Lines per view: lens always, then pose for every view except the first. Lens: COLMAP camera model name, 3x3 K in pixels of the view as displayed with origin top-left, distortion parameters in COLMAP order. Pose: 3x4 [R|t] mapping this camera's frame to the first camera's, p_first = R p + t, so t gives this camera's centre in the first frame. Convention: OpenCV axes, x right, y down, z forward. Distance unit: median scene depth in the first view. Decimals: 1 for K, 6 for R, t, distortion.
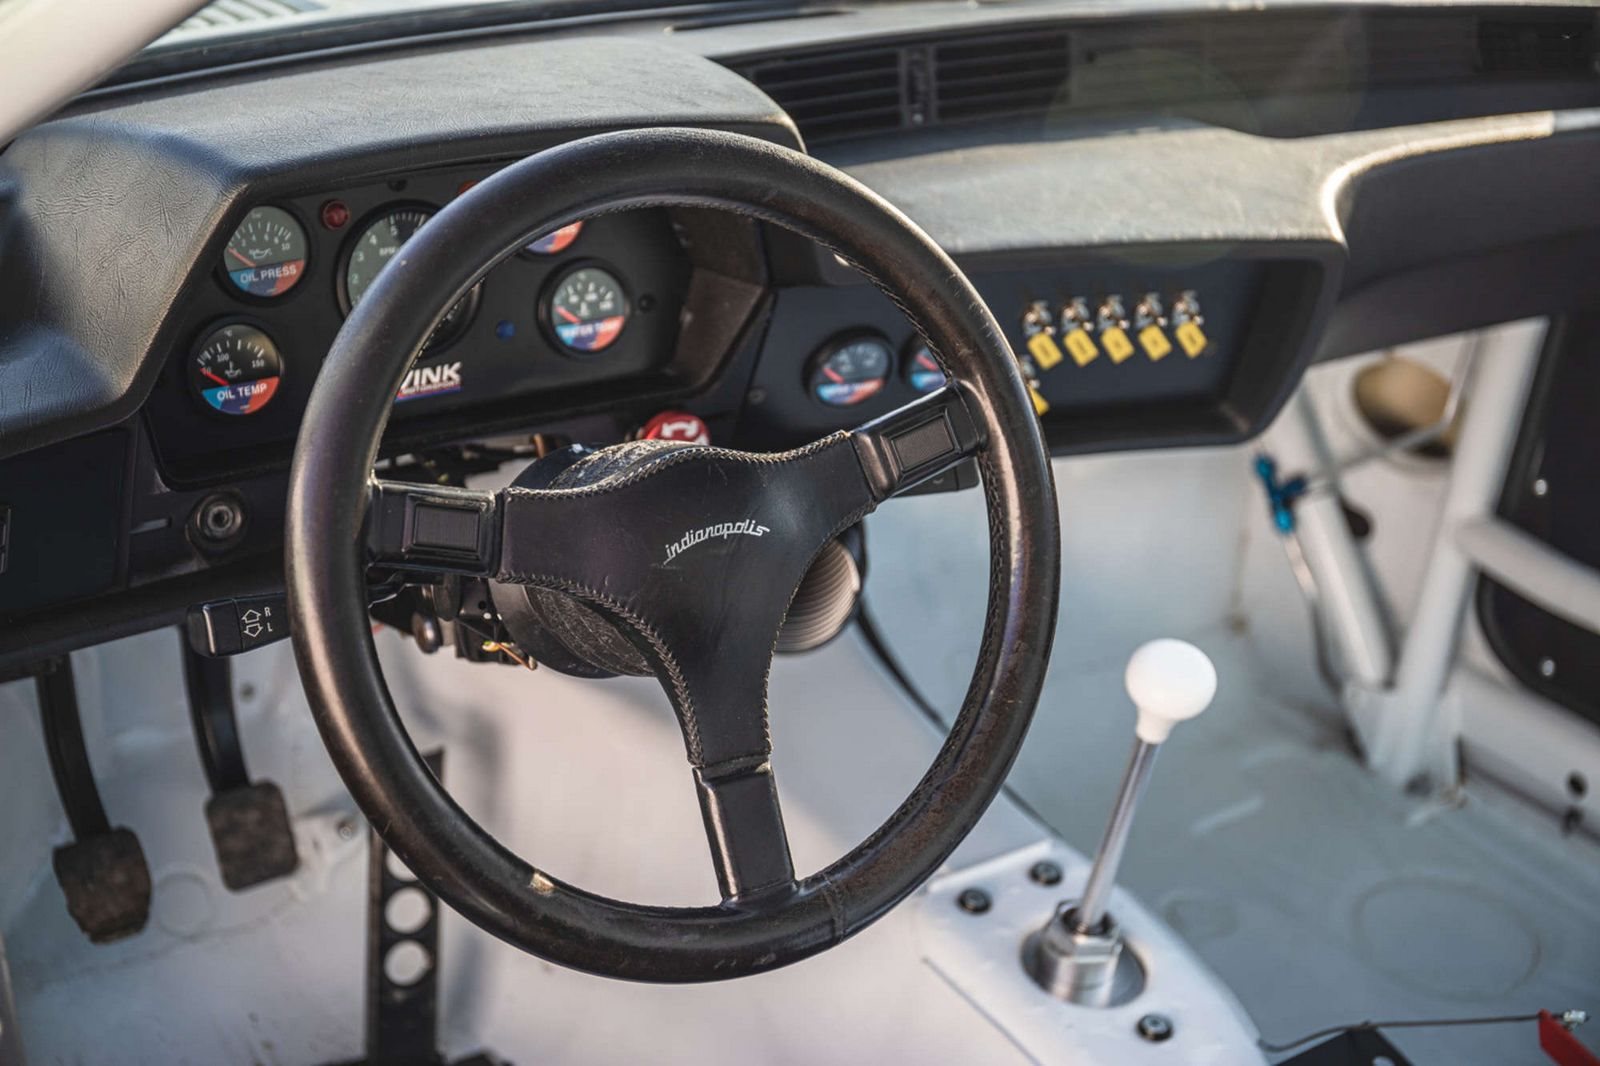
lens RADIAL K [[2471.3, 0, 773.4], [0, 2471.3, 532.4], [0, 0, 1]] dist [0.017338, 0.147708]
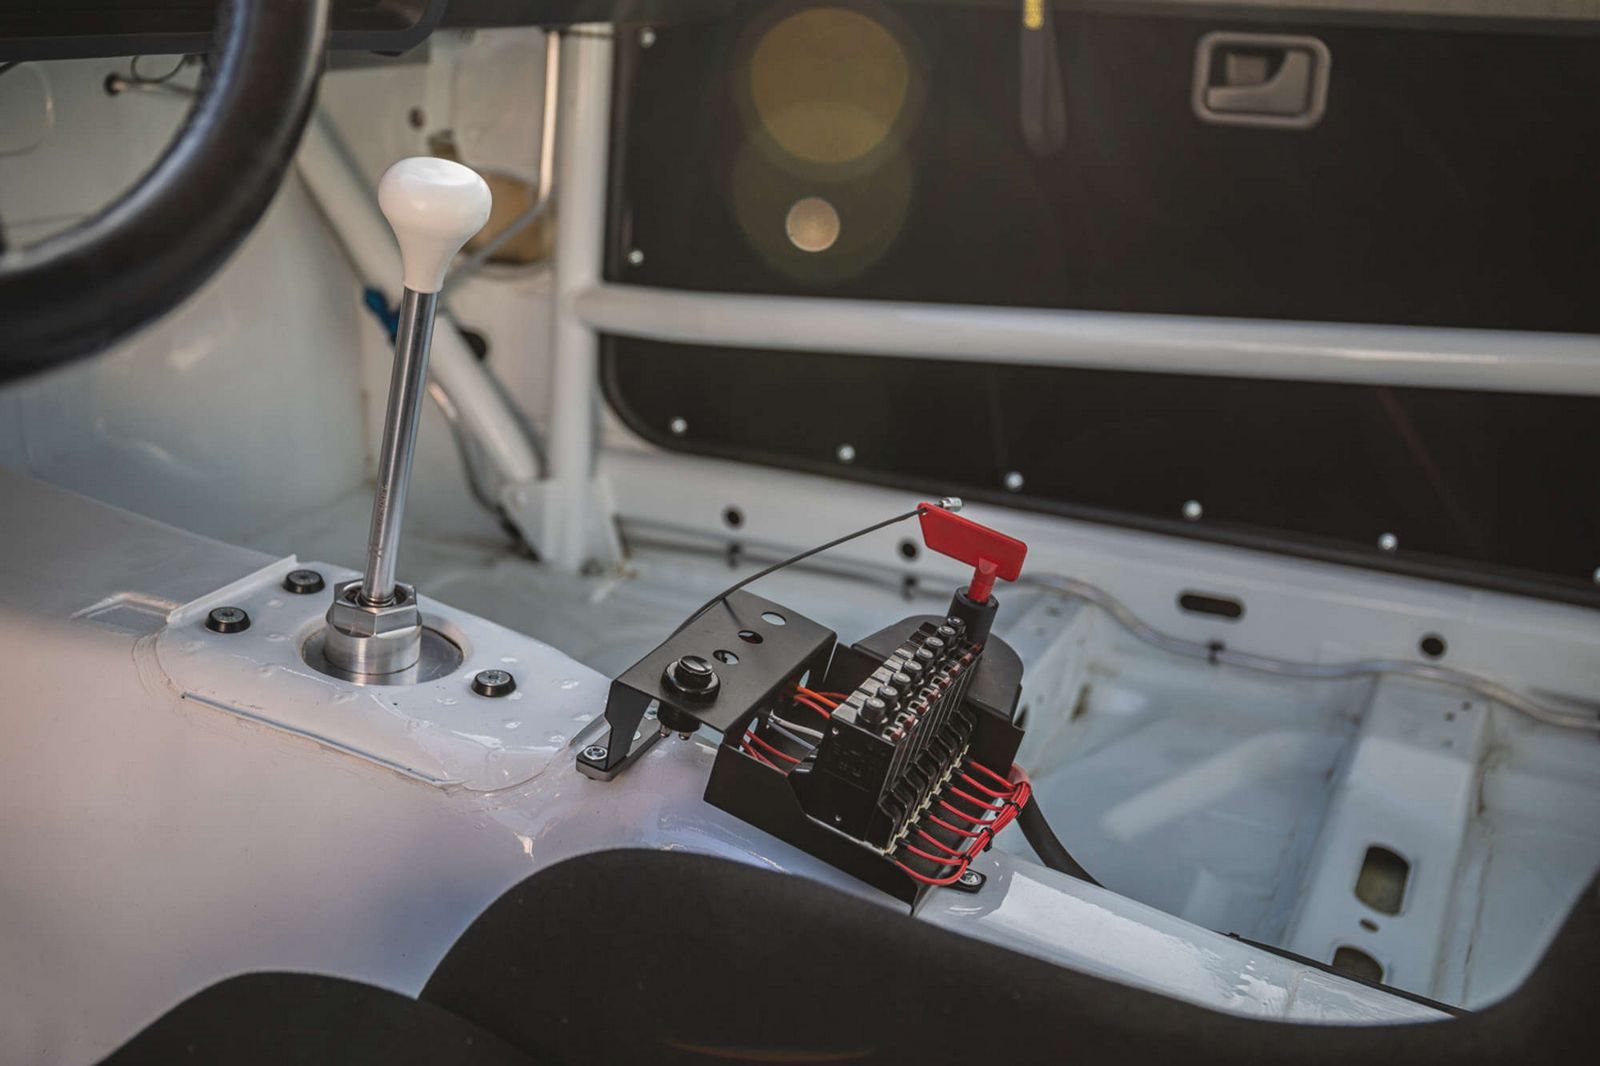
lens RADIAL K [[1804.0, 0, 800.0], [0, 1804.0, 533.0], [0, 0, 1]] dist [-0.015528, -0.017816]
pose [[0.856694, -0.203085, 0.474165, -0.033604], [0.247627, 0.968304, -0.032672, 0.204927], [-0.452501, 0.145406, 0.879830, 0.437778]]
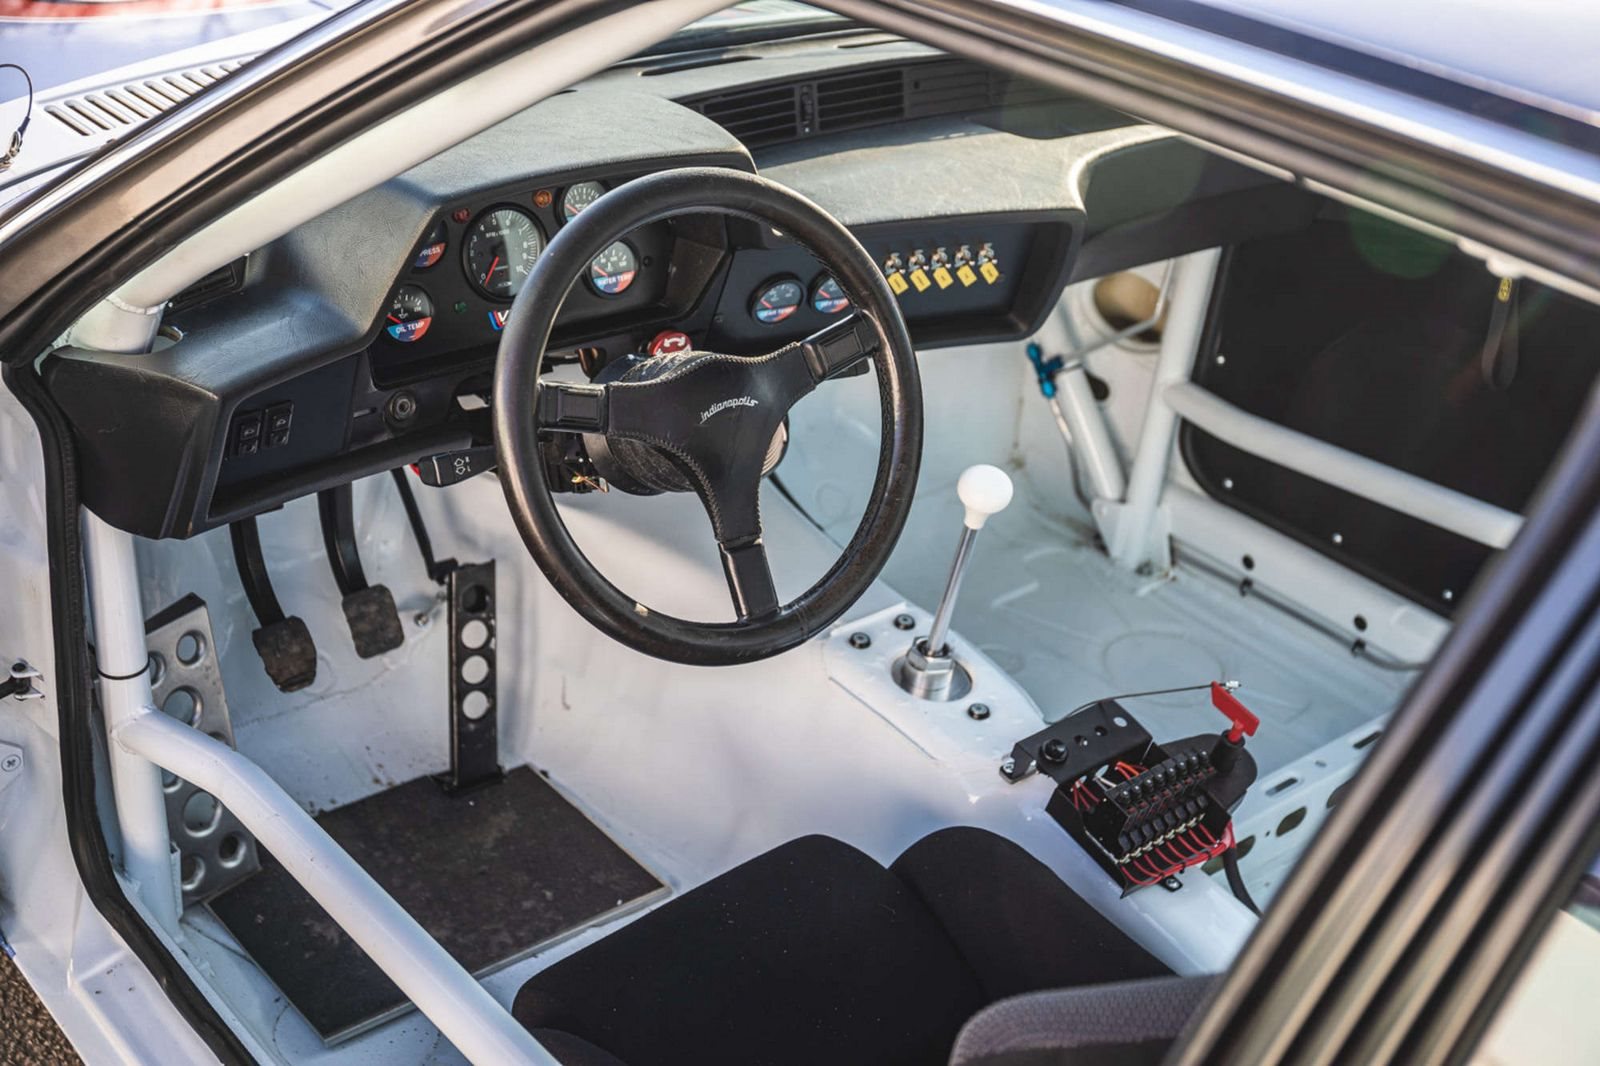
lens RADIAL K [[2206.2, 0, 800.0], [0, 2206.2, 533.0], [0, 0, 1]] dist [0.011130, 0.015364]
pose [[0.994975, -0.036984, 0.093043, -0.090129], [0.031798, 0.997889, 0.056621, 0.002861], [-0.094940, -0.053378, 0.994051, -0.400519]]
